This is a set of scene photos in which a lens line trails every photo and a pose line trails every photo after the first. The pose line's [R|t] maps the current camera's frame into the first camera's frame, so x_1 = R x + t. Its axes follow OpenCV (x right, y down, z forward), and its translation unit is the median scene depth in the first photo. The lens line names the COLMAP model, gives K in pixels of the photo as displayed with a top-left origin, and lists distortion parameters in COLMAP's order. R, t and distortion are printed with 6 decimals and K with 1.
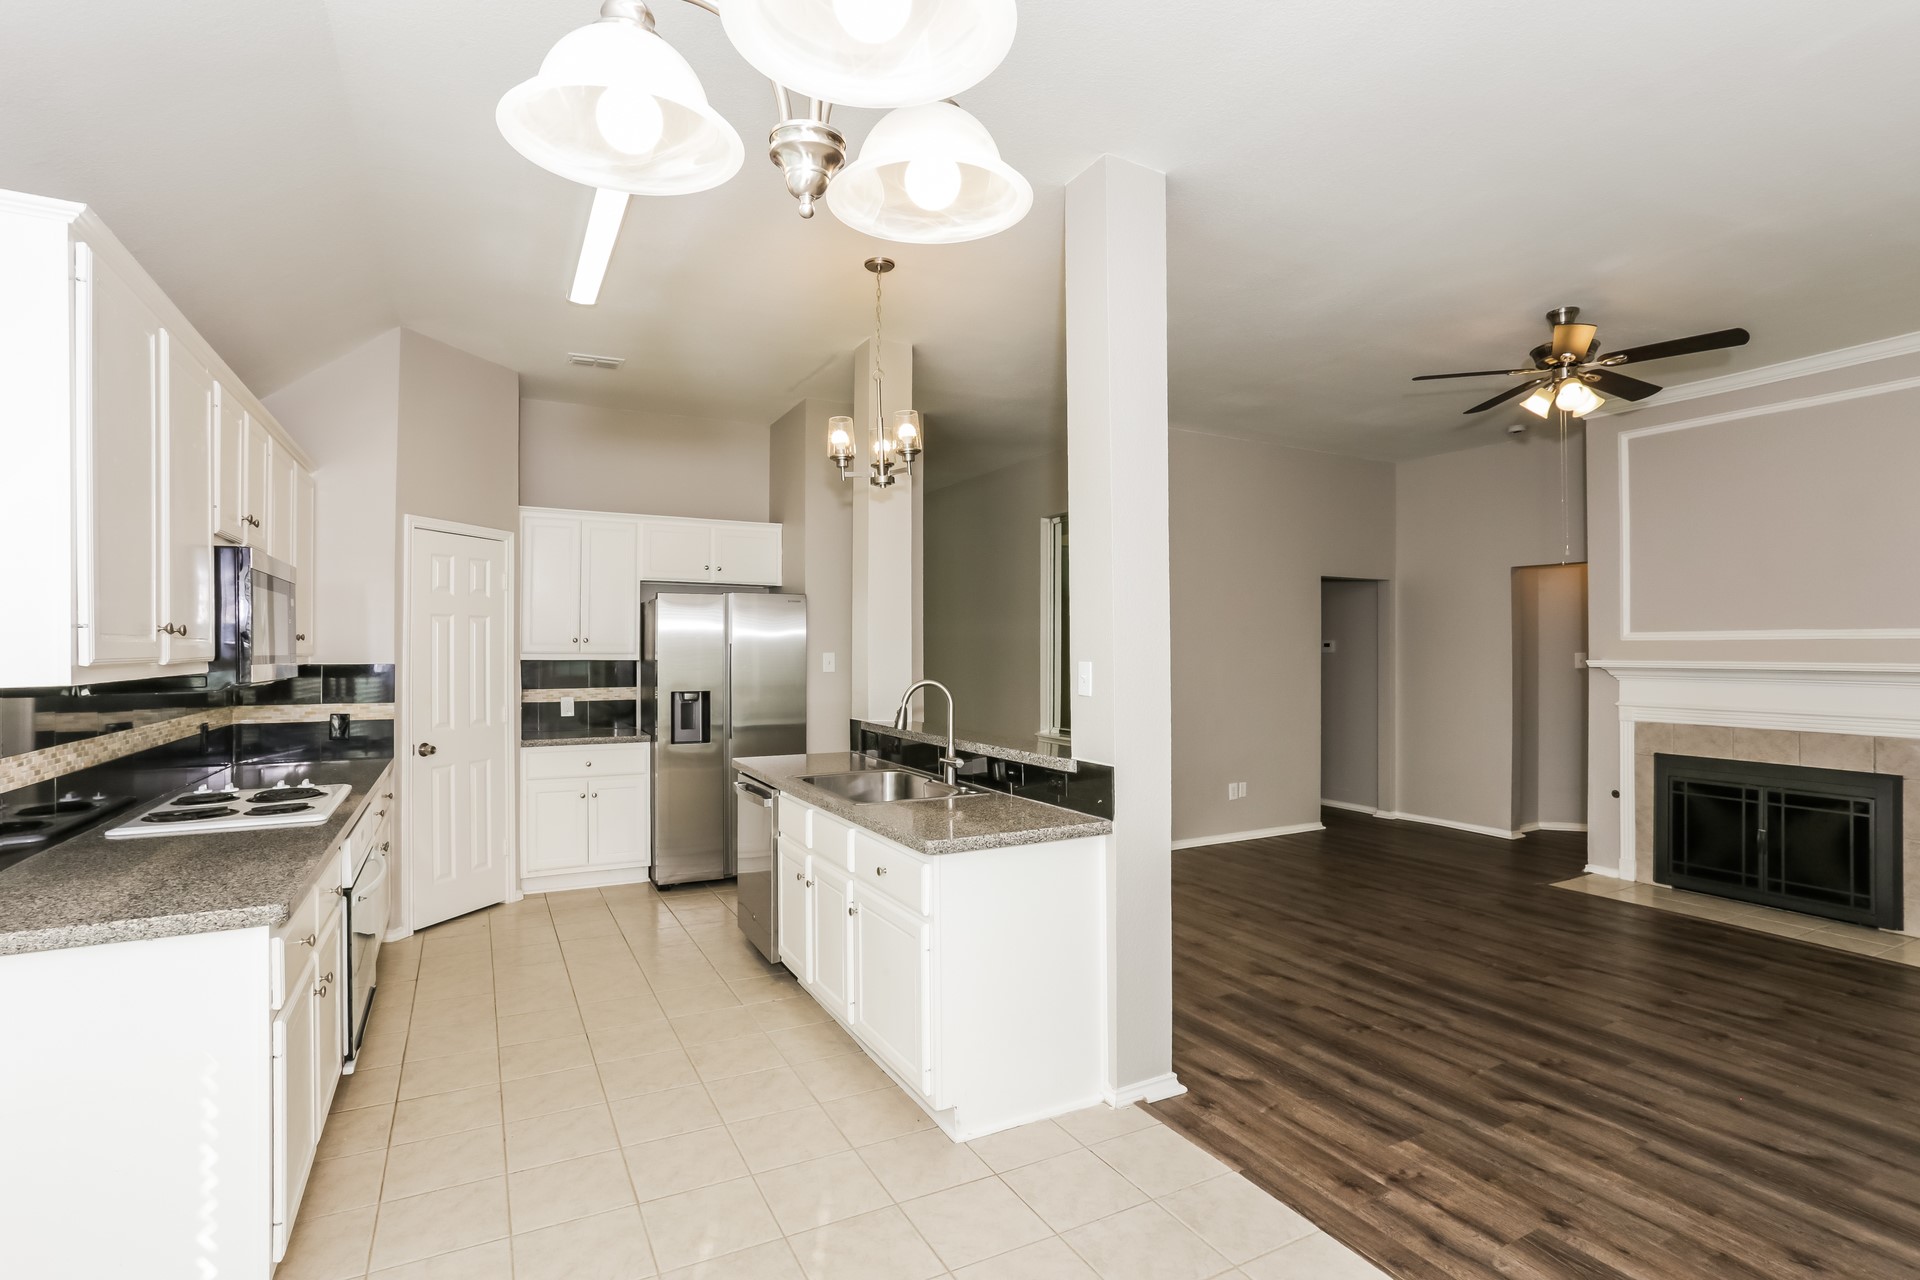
lens RADIAL K [[925.9, 0, 946.9], [0, 925.9, 640.7], [0, 0, 1]] dist [-0.052916, 0.023613]
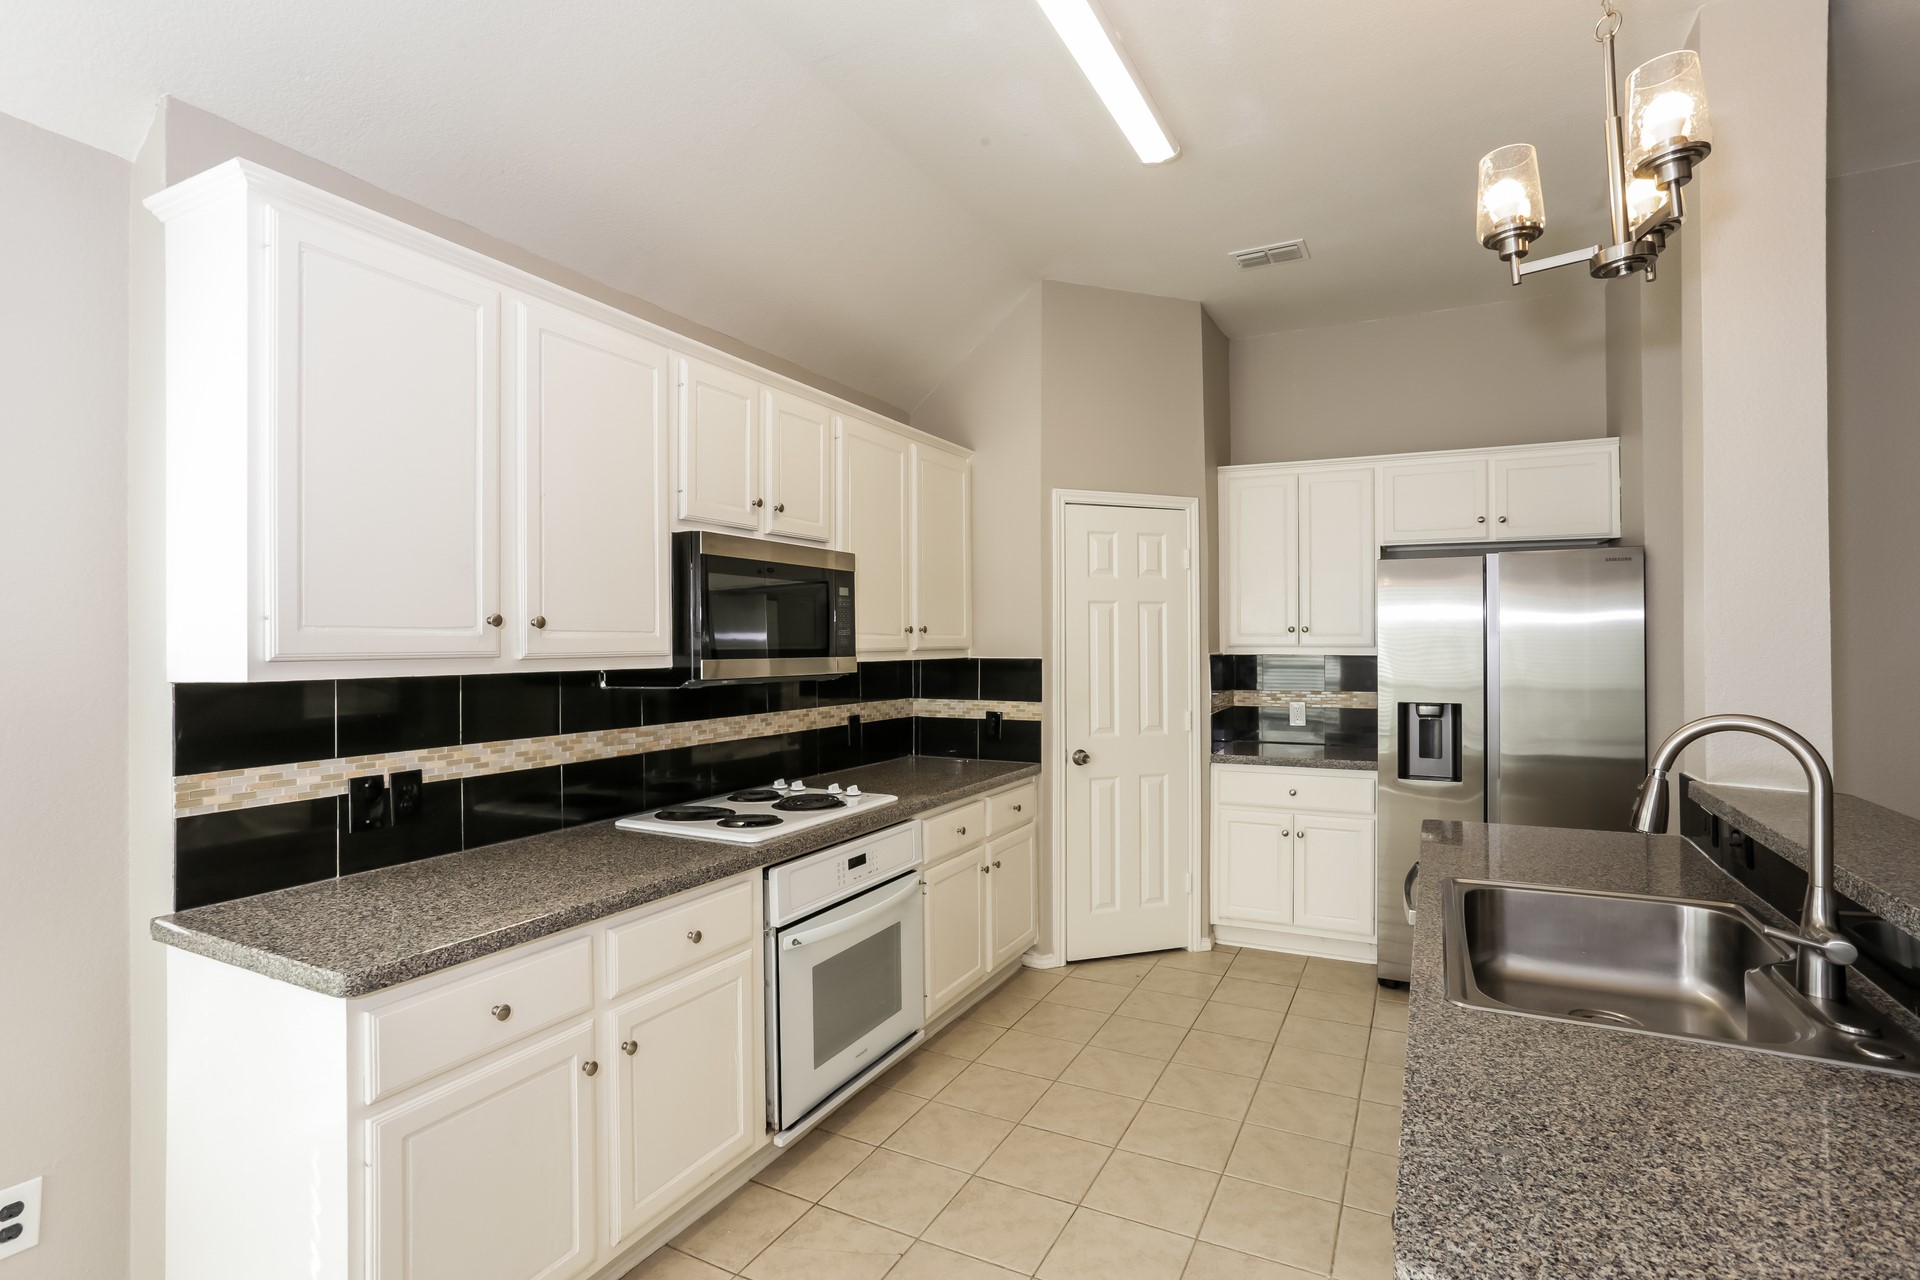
lens RADIAL K [[925.9, 0, 961.8], [0, 925.9, 641.9], [0, 0, 1]] dist [-0.052916, 0.023613]
pose [[0.583236, -0.002019, -0.812300, 0.077308], [0.009653, 0.999944, 0.004446, 0.004480], [0.812246, -0.010434, 0.583222, 0.388955]]
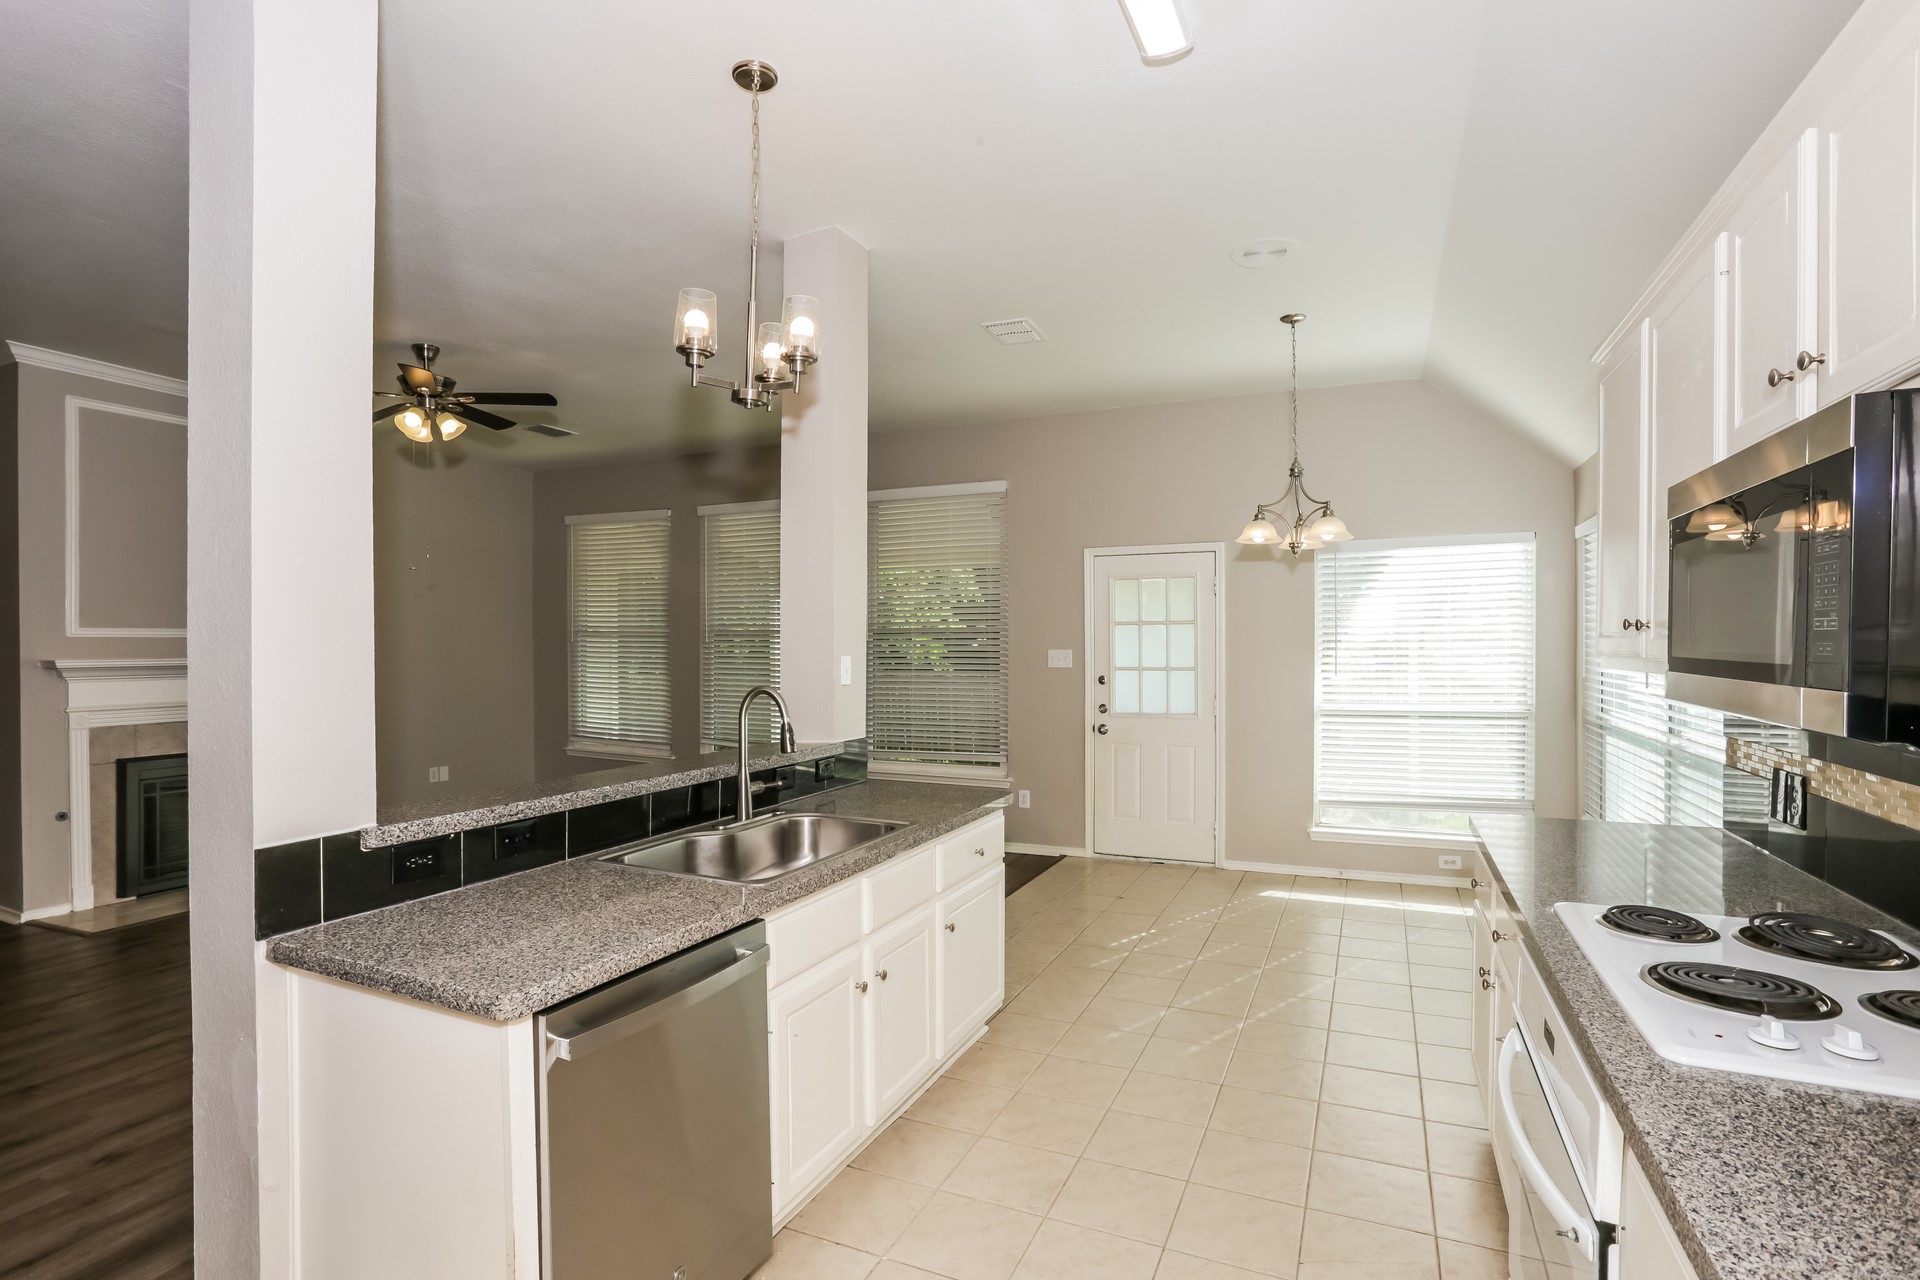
lens RADIAL K [[925.9, 0, 957.7], [0, 925.9, 657.4], [0, 0, 1]] dist [-0.052916, 0.023613]
pose [[-0.617720, -0.009821, 0.786337, -0.543978], [-0.004343, 0.999949, 0.009077, 0.008600], [-0.786386, 0.002192, -0.617732, 1.022416]]
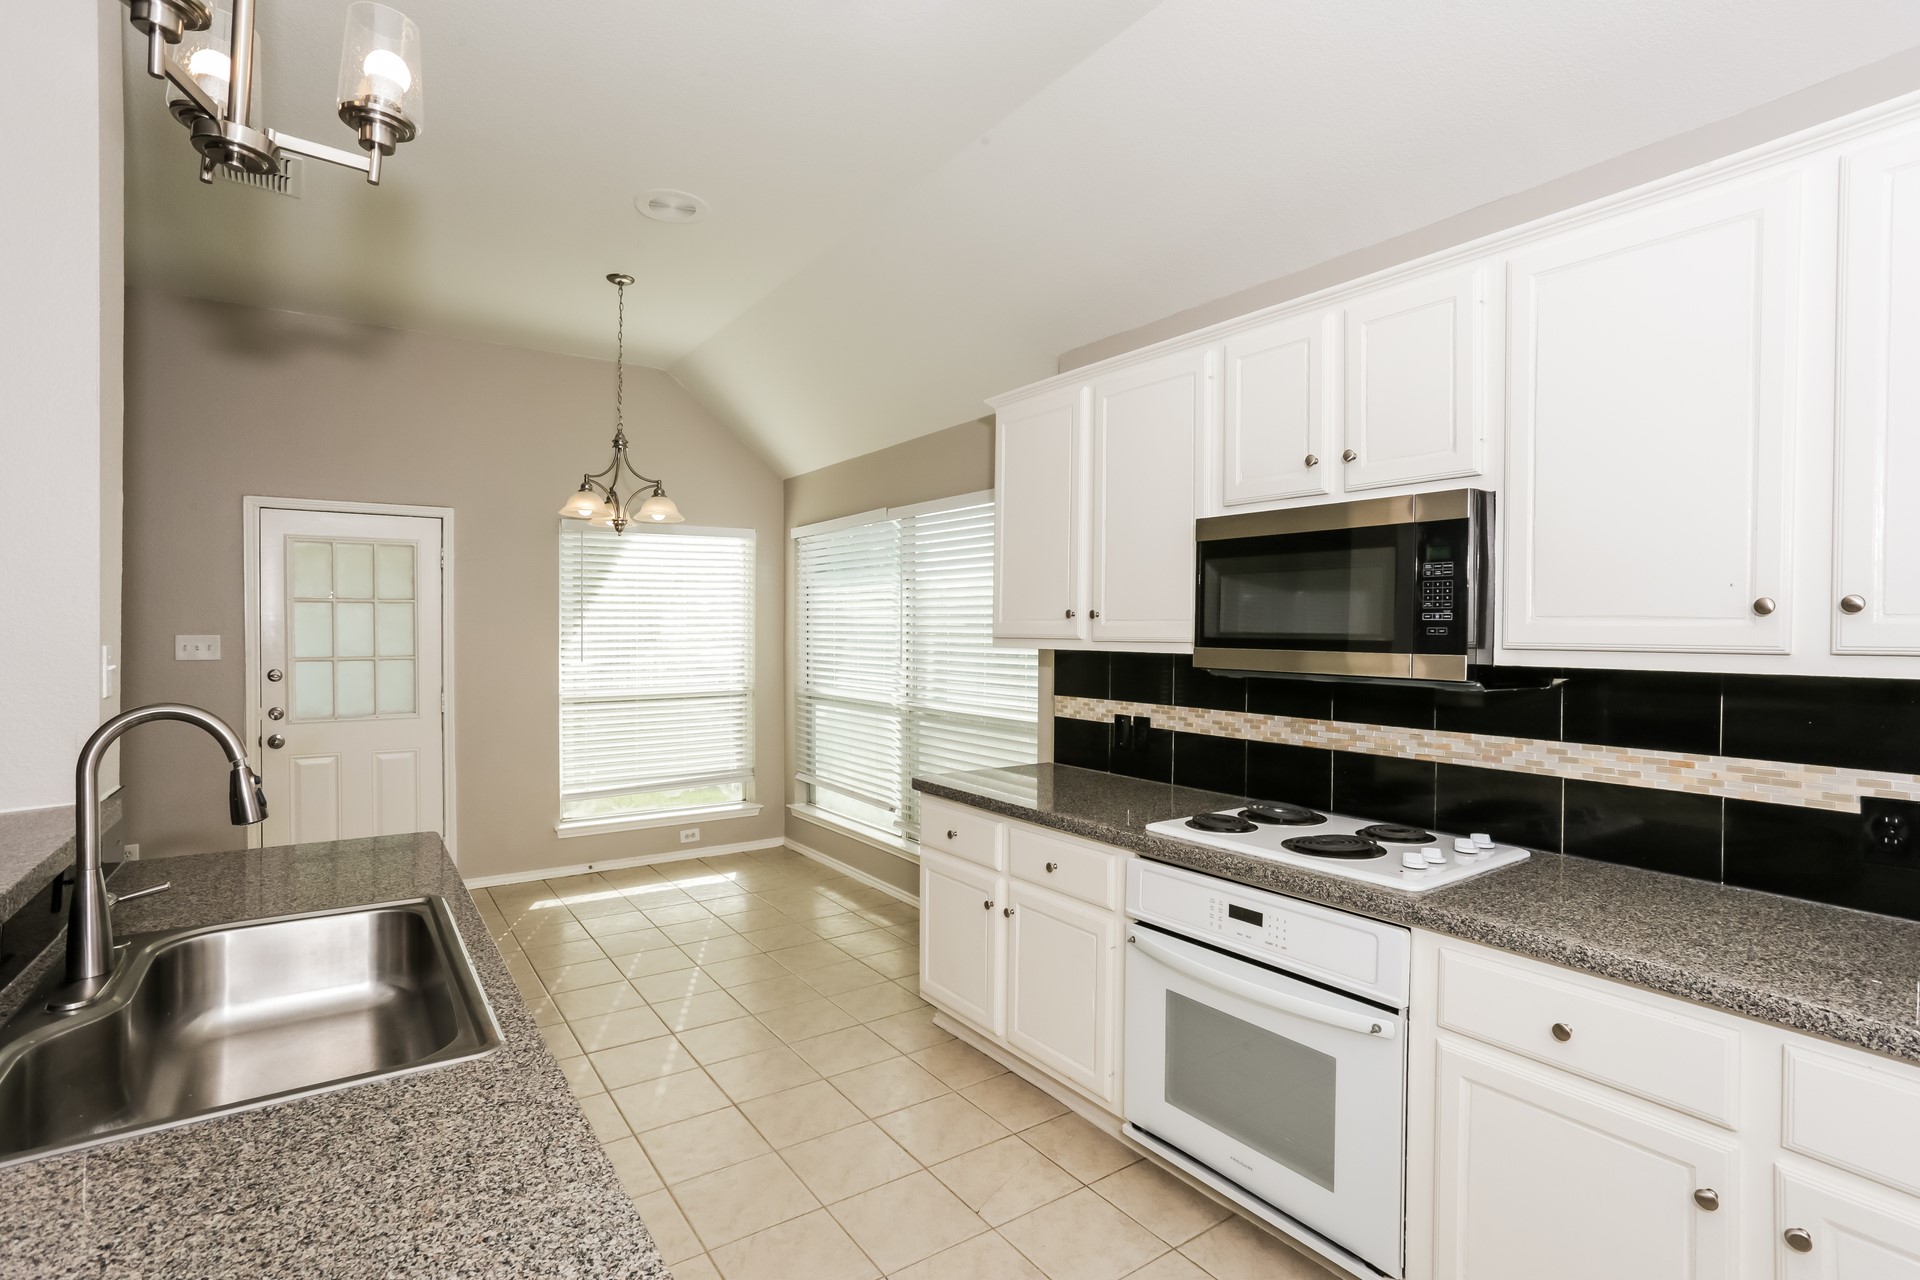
lens RADIAL K [[925.9, 0, 963.2], [0, 925.9, 639.6], [0, 0, 1]] dist [-0.052916, 0.023613]
pose [[-0.991482, -0.002673, -0.130218, -0.233961], [-0.002915, 0.999994, 0.001667, 0.010737], [0.130213, 0.002032, -0.991484, 1.083109]]
